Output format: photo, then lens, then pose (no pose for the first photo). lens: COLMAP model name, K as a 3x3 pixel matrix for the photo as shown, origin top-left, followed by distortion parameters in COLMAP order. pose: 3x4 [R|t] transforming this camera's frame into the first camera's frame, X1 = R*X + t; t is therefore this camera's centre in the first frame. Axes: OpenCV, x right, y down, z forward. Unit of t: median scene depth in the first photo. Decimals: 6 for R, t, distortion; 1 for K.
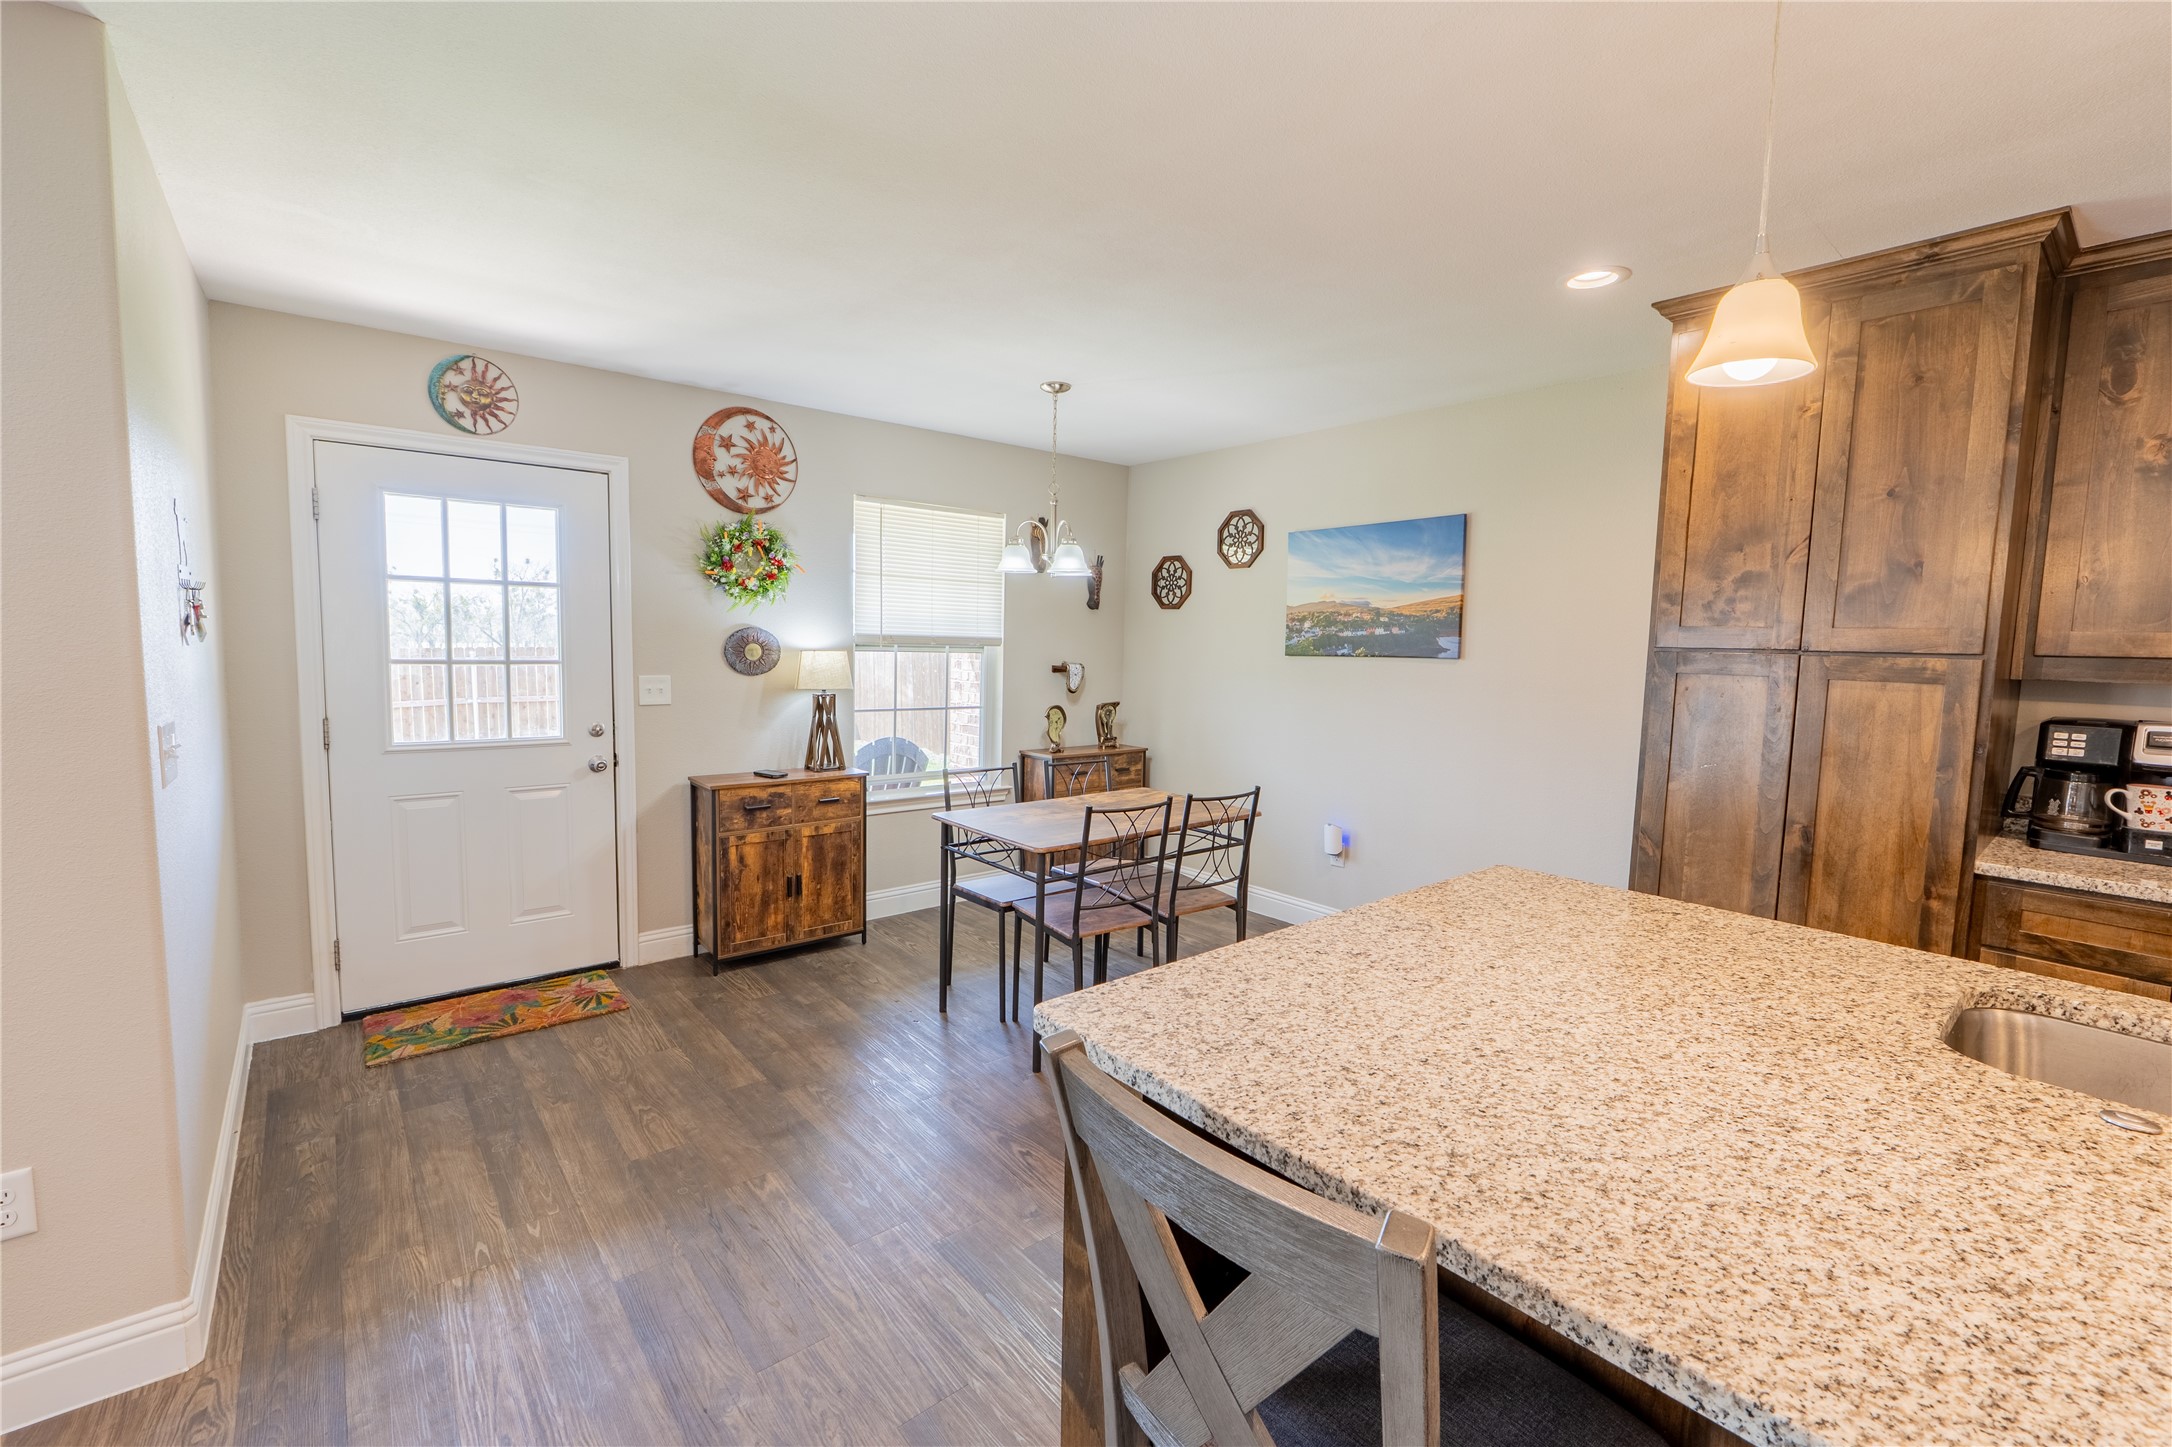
lens RADIAL K [[909.0, 0, 1106.3], [0, 909.0, 717.1], [0, 0, 1]] dist [-0.001418, -0.000483]
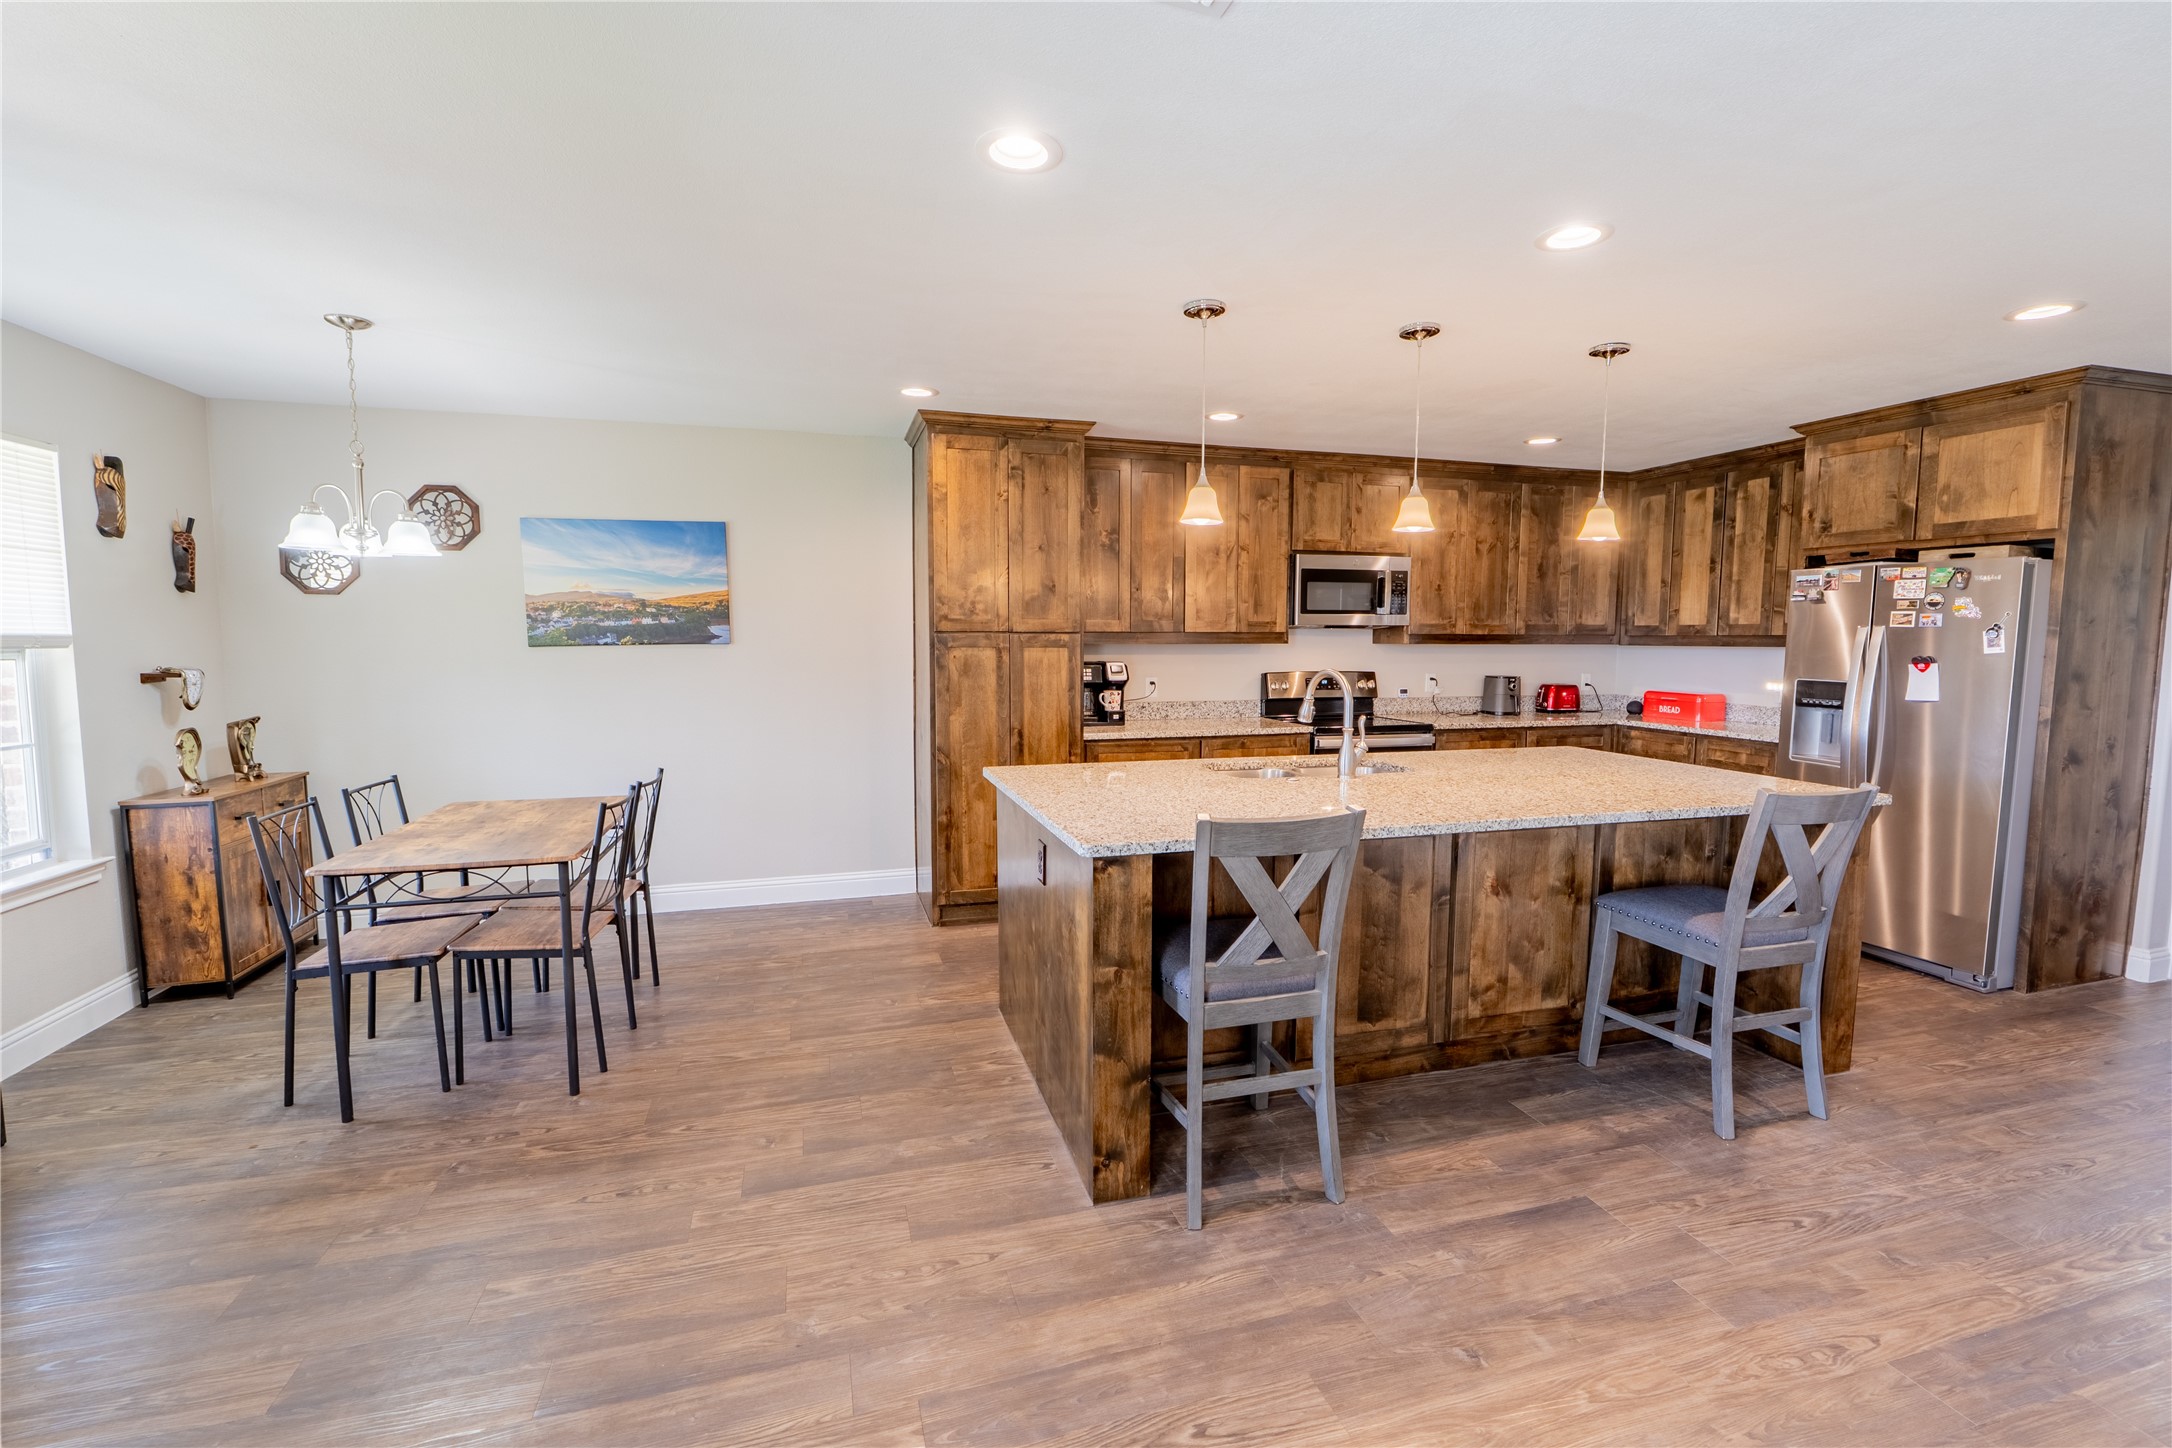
lens RADIAL K [[909.0, 0, 1092.4], [0, 909.0, 724.0], [0, 0, 1]] dist [-0.001418, -0.000483]
pose [[0.405921, -0.112211, 0.906993, -0.502517], [0.086176, 0.992711, 0.084248, -0.018707], [-0.909836, 0.043963, 0.412632, 0.078621]]
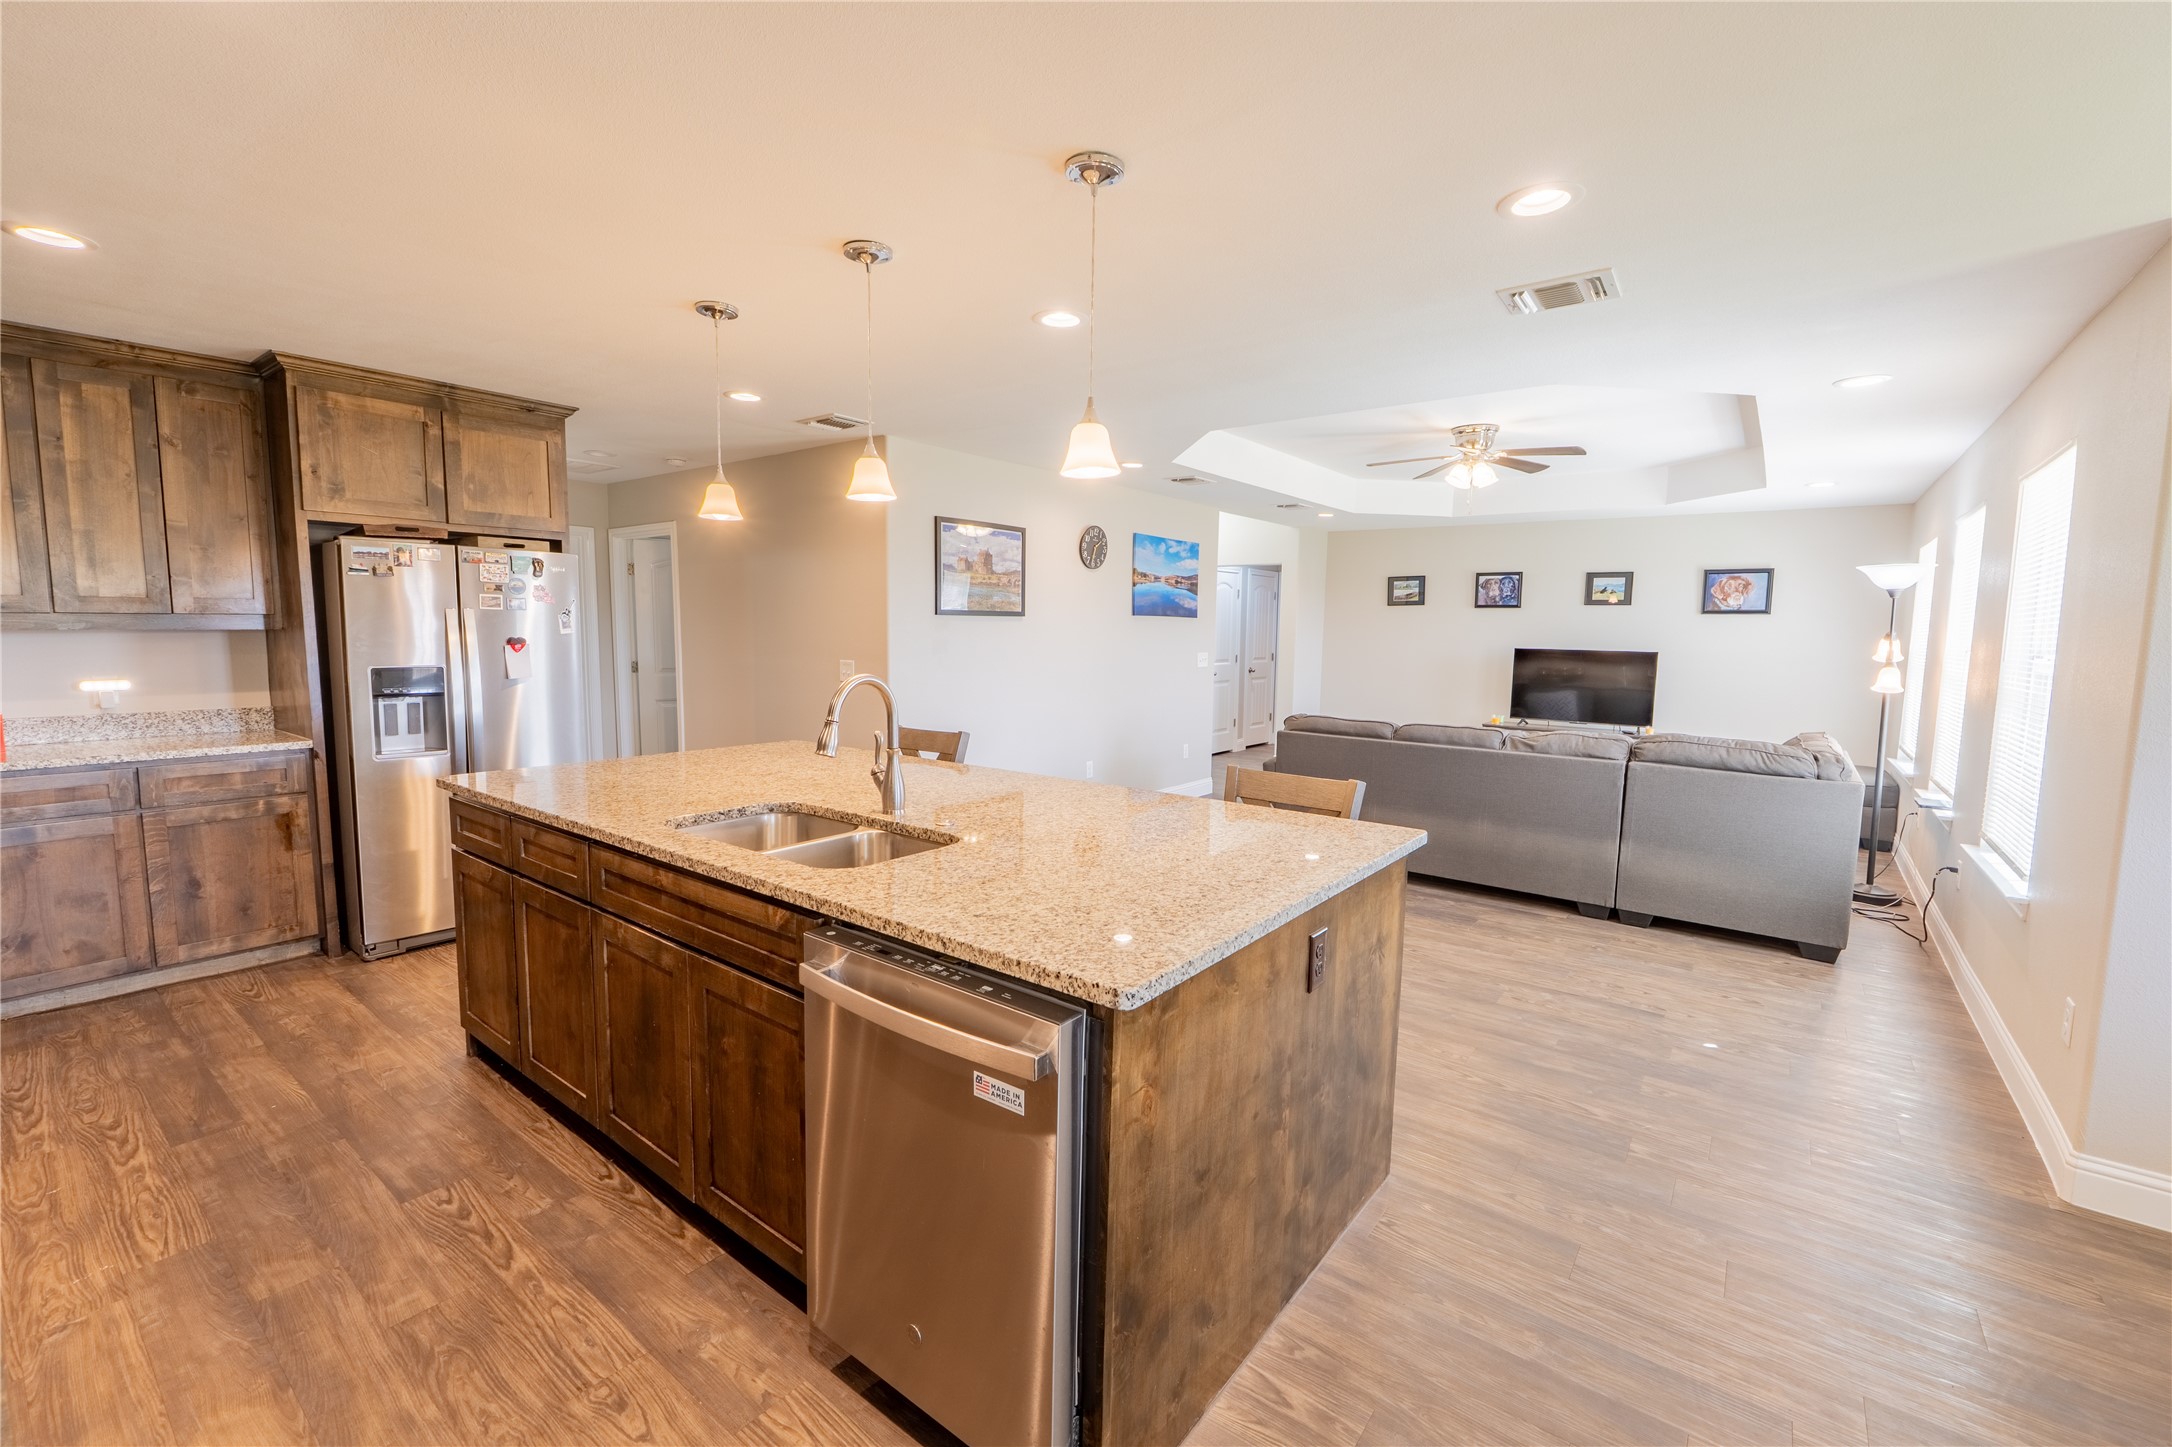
lens RADIAL K [[909.0, 0, 1075.5], [0, 909.0, 714.5], [0, 0, 1]] dist [-0.001418, -0.000483]
pose [[-0.982394, -0.018254, -0.185927, 0.307724], [-0.052672, 0.981905, 0.181901, -0.069277], [0.179242, 0.188492, -0.965579, 0.817017]]
